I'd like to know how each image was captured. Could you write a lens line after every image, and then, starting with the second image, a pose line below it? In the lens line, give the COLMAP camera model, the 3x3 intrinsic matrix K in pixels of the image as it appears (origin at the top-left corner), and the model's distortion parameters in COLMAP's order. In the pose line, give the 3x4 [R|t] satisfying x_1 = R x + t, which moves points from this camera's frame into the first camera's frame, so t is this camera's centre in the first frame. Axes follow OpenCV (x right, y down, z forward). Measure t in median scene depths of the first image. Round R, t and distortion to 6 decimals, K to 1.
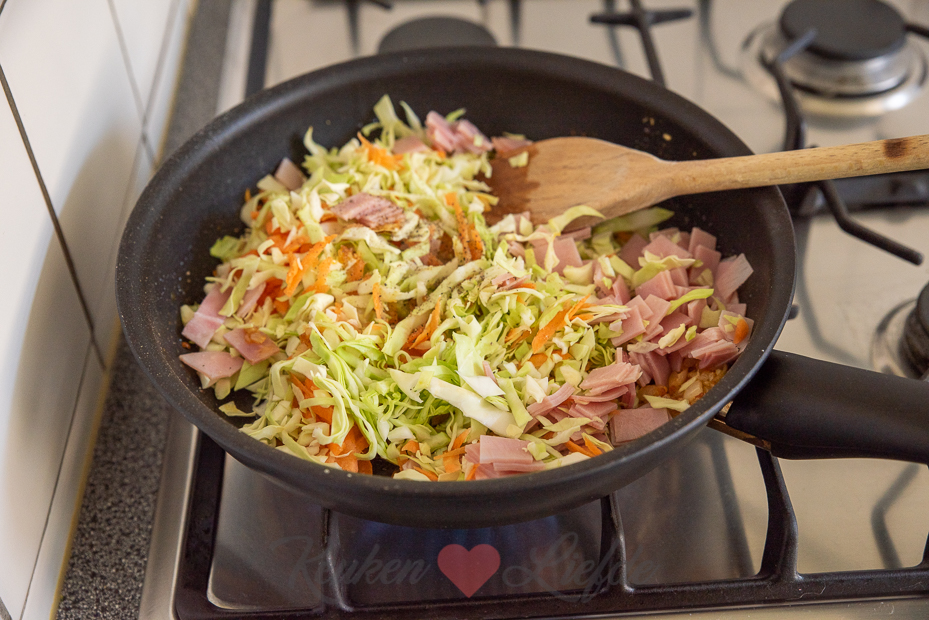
lens RADIAL K [[1342.4, 0, 460.5], [0, 1342.4, 309.8], [0, 0, 1]] dist [-0.026039, 0.000000]
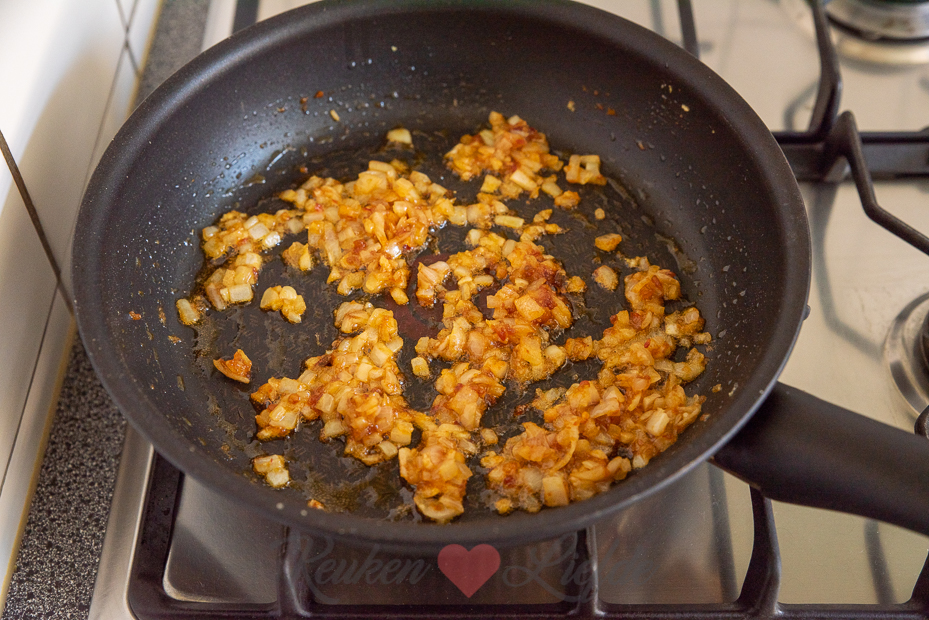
lens RADIAL K [[1342.4, 0, 468.7], [0, 1342.4, 310.7], [0, 0, 1]] dist [-0.026039, 0.000000]
pose [[0.998038, 0.061539, -0.011564, 0.027550], [-0.058980, 0.985924, 0.156445, -0.134771], [0.021029, -0.155456, 0.987619, 0.078863]]
